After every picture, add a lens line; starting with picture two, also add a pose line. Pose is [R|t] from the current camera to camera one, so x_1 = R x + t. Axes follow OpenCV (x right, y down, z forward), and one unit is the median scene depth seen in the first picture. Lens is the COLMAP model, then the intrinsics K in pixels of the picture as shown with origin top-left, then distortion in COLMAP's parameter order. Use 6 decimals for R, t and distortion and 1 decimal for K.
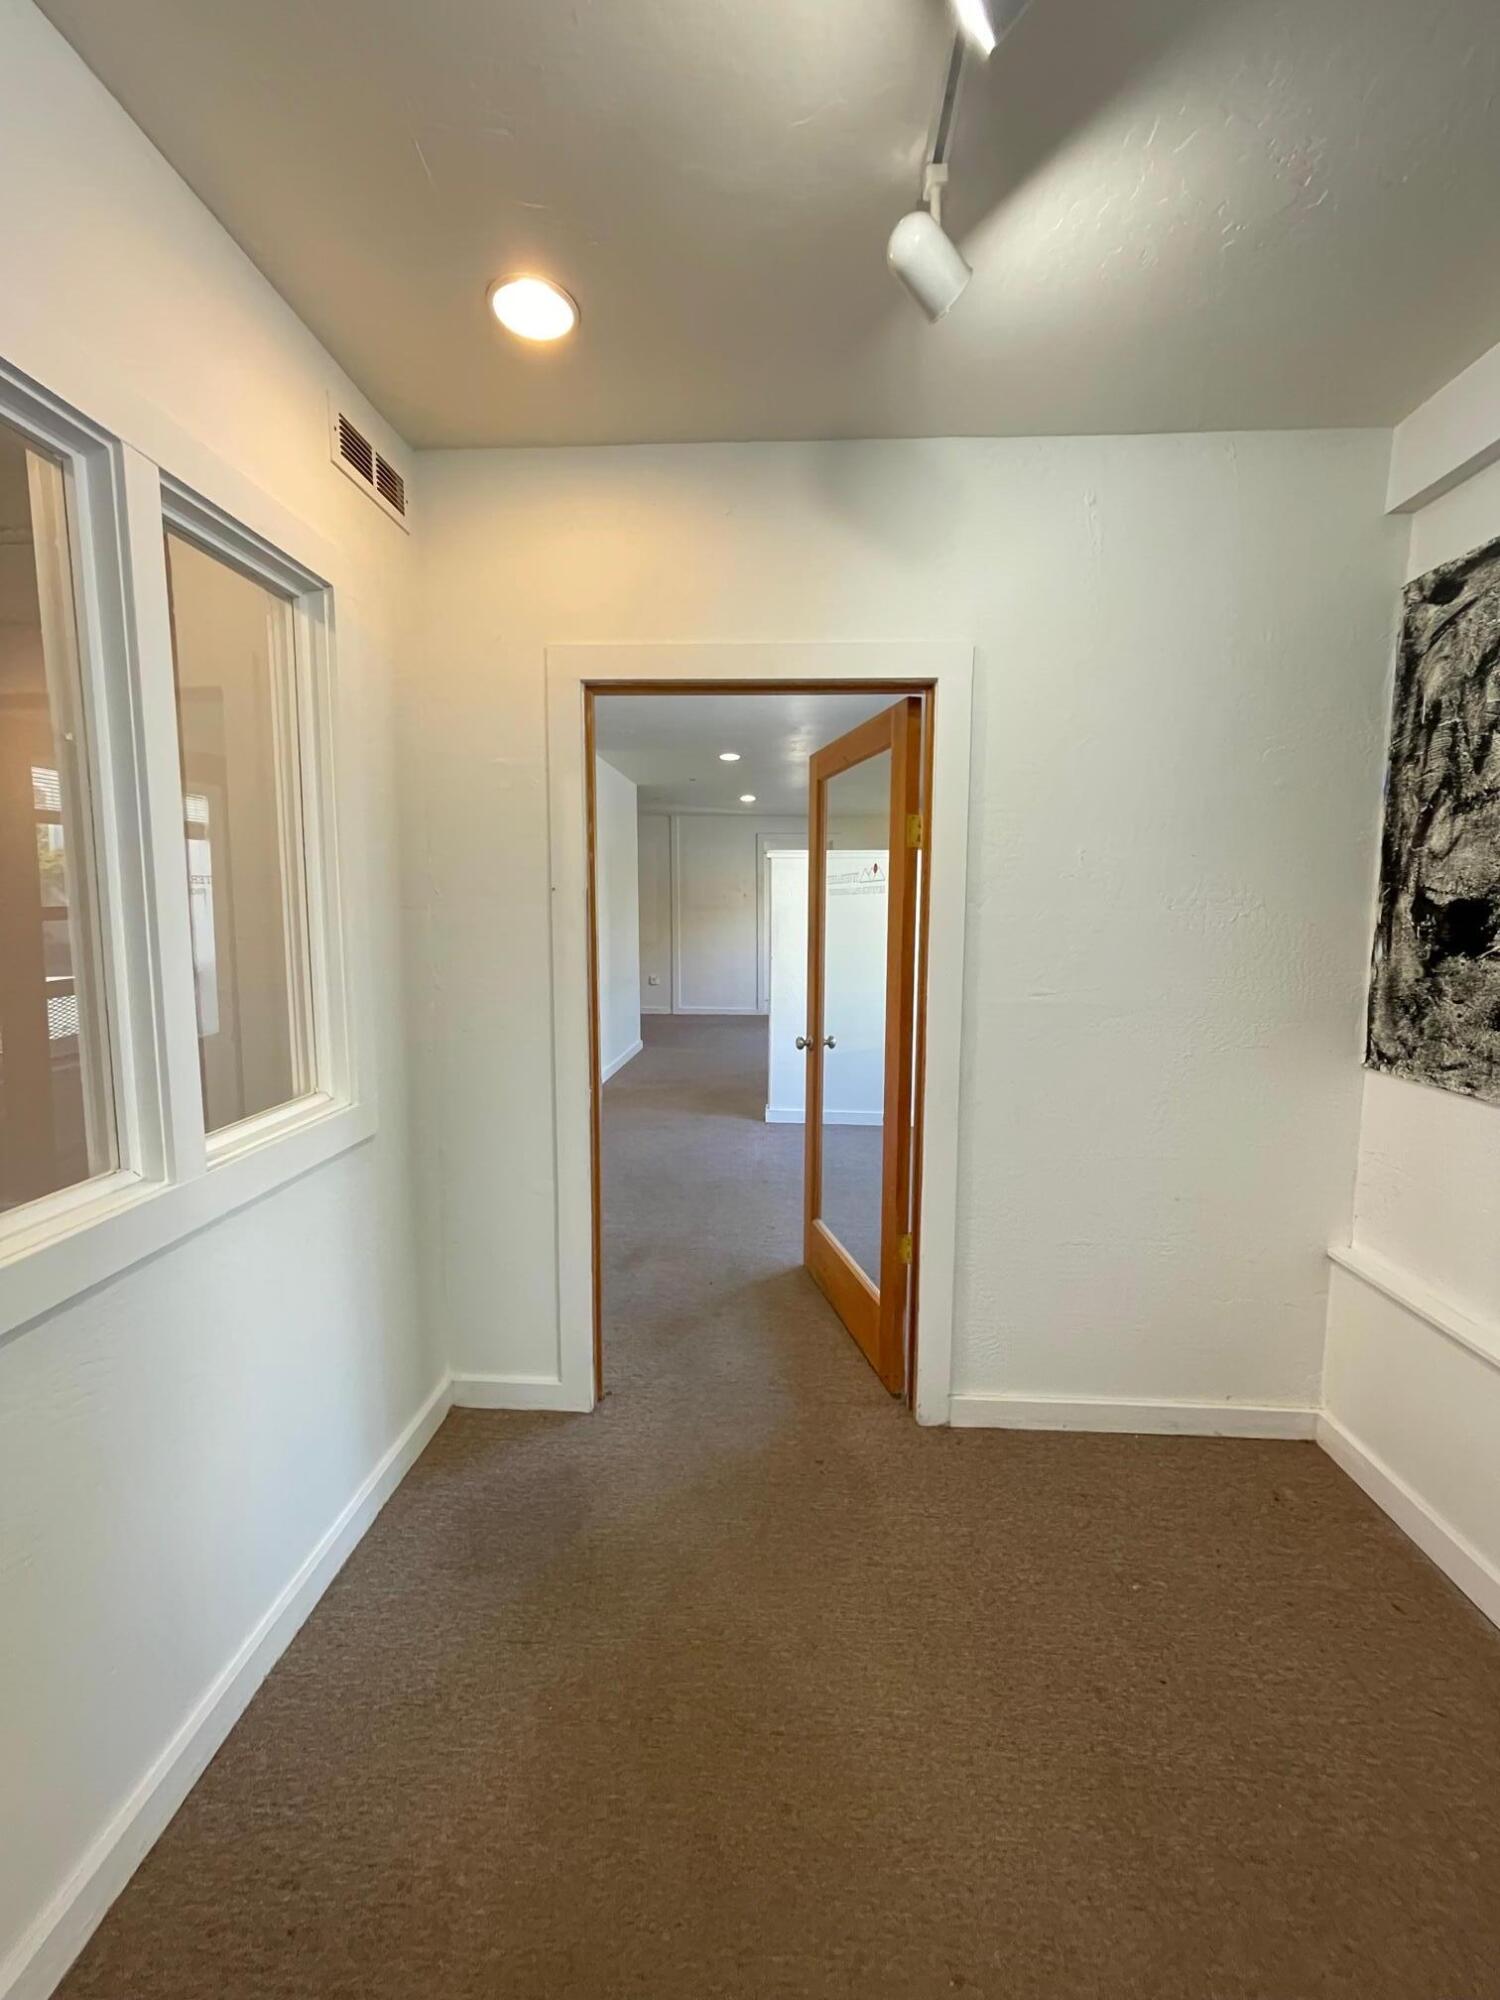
lens RADIAL K [[789.2, 0, 750.0], [0, 789.2, 1000.0], [0, 0, 1]] dist [-0.000537, -0.000006]
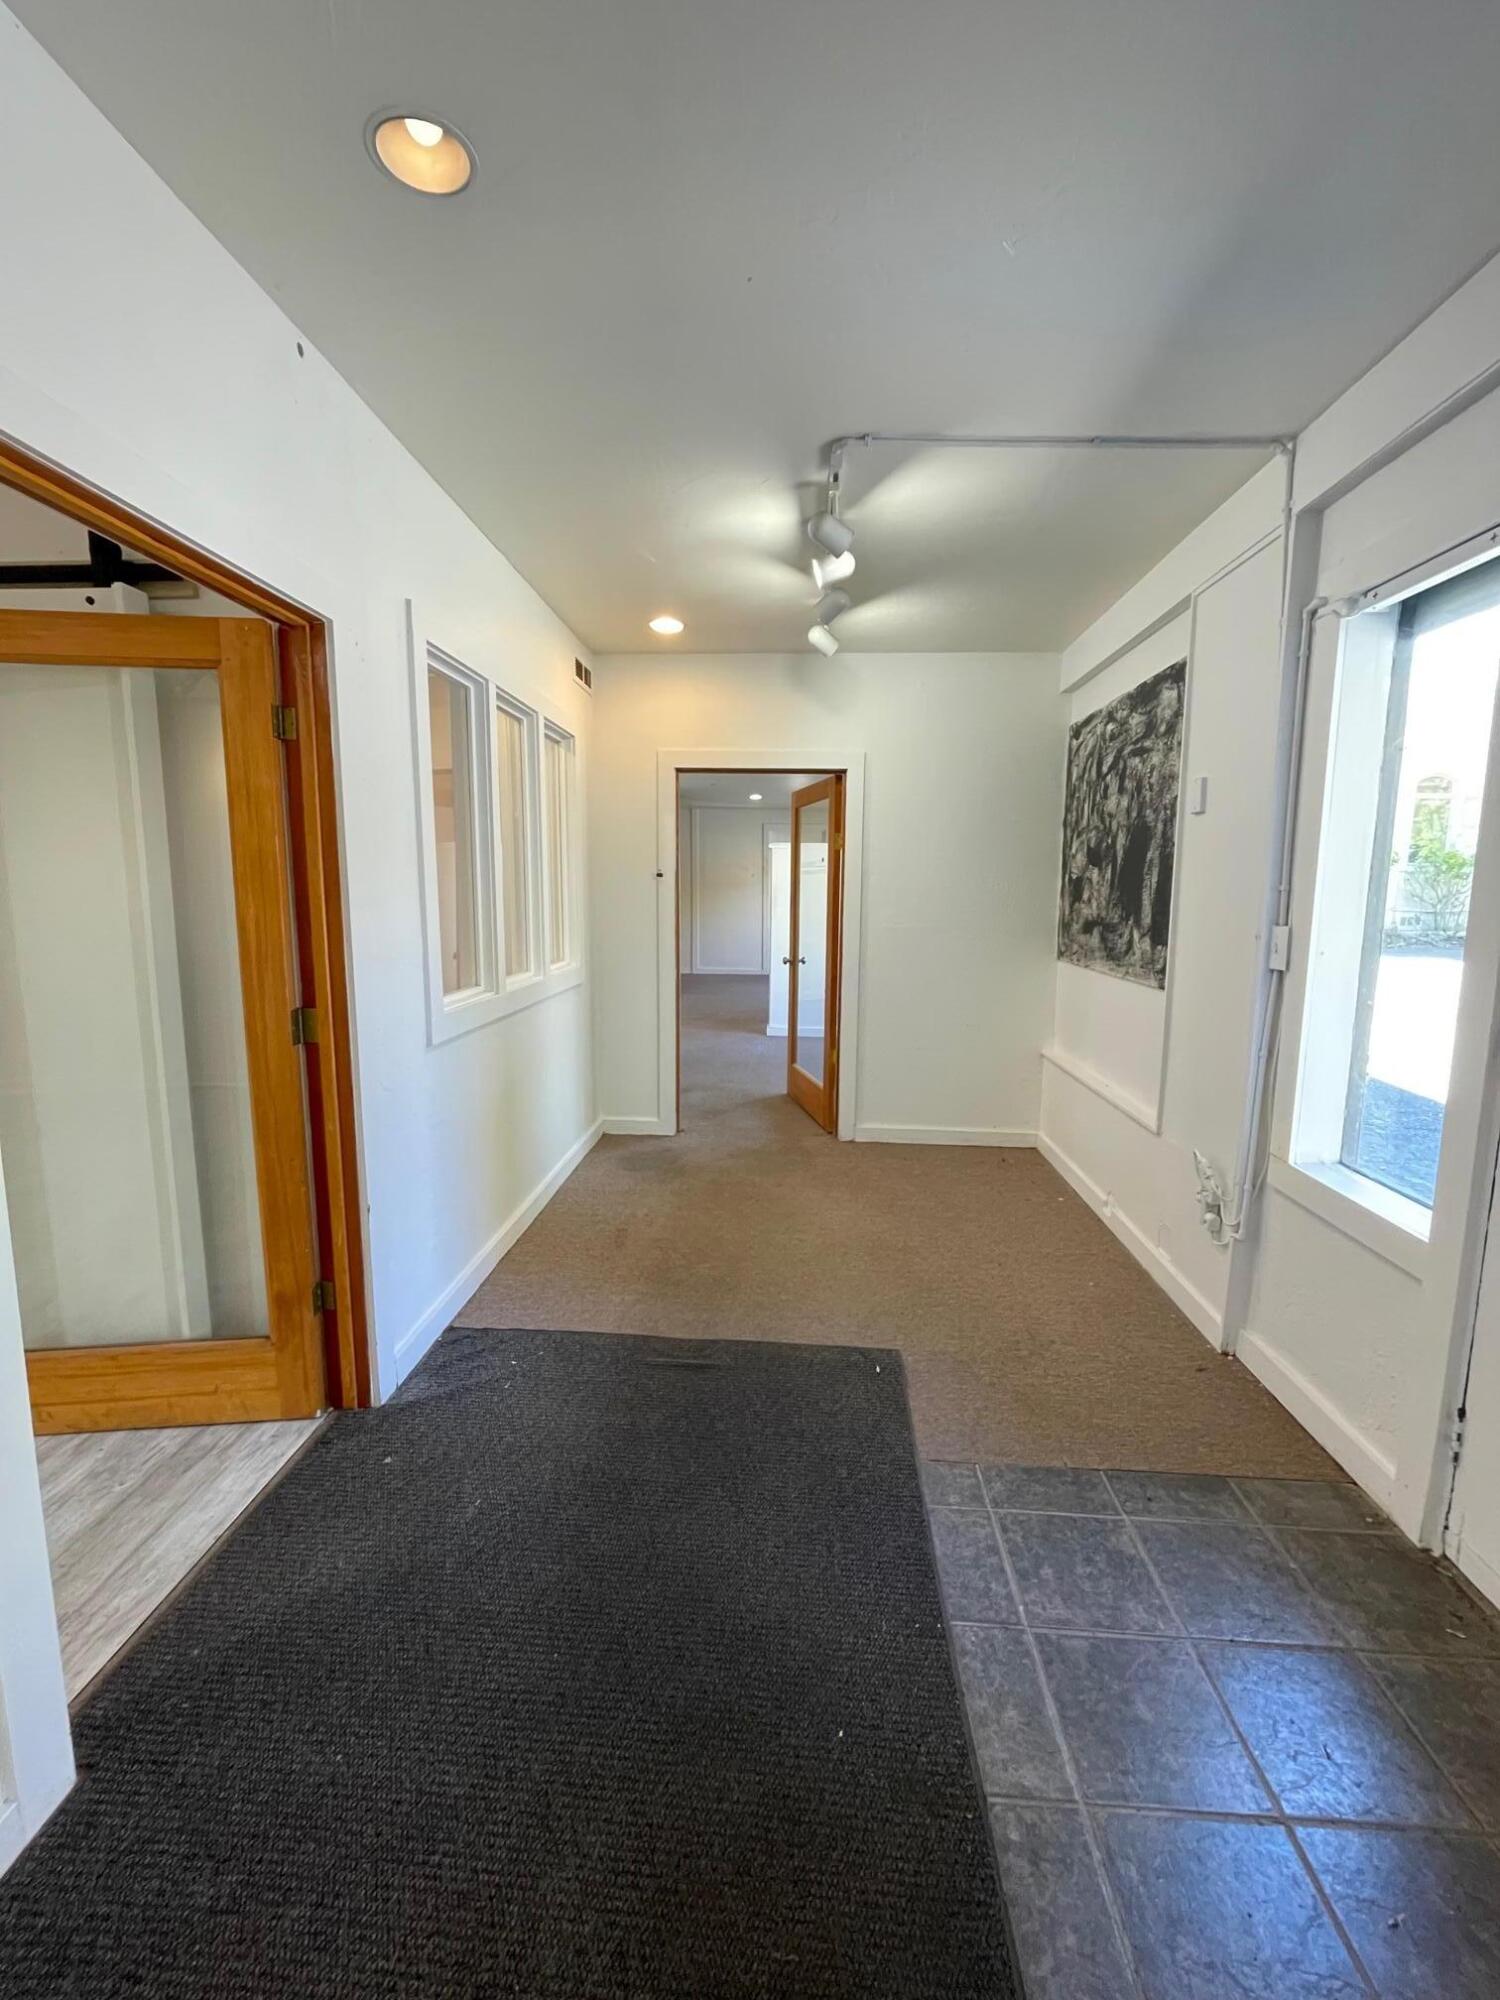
lens RADIAL K [[789.2, 0, 750.0], [0, 789.2, 1000.0], [0, 0, 1]] dist [-0.000537, -0.000006]
pose [[0.999947, 0.006478, -0.008018, 0.001744], [-0.006288, 0.999704, 0.023517, 0.133099], [0.008168, -0.023465, 0.999691, -0.949188]]
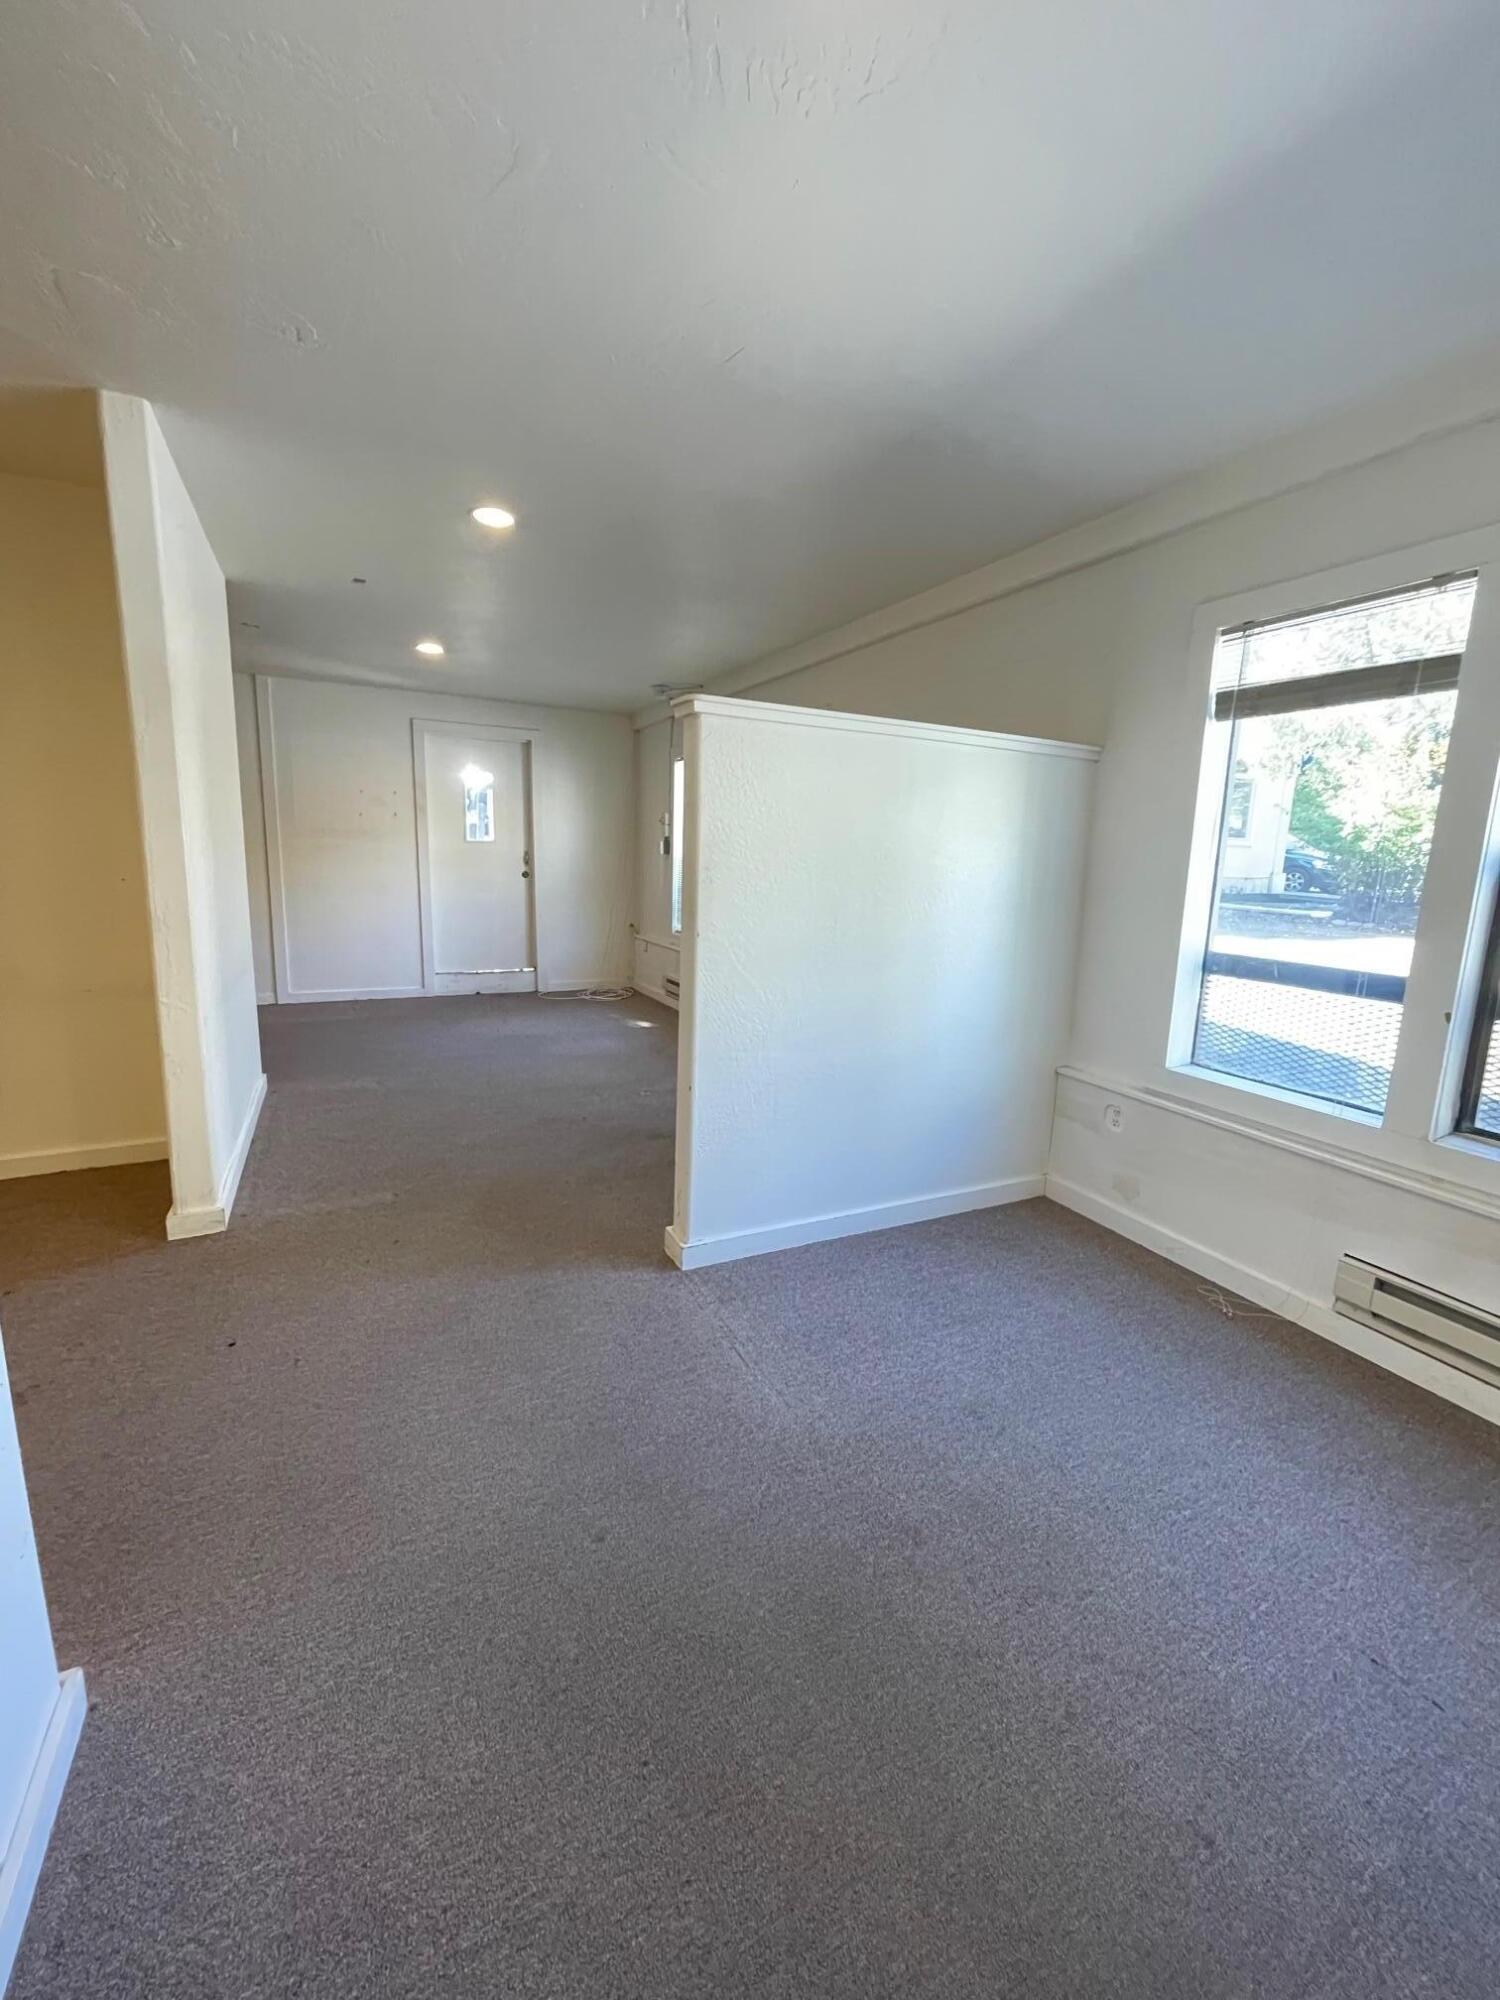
lens RADIAL K [[802.5, 0, 727.4], [0, 802.5, 1004.4], [0, 0, 1]] dist [0.000399, 0.000103]
pose [[0.875217, -0.061220, 0.479840, -0.423840], [0.022892, 0.996090, 0.085331, -0.127521], [-0.483188, -0.063698, 0.873196, 1.280233]]
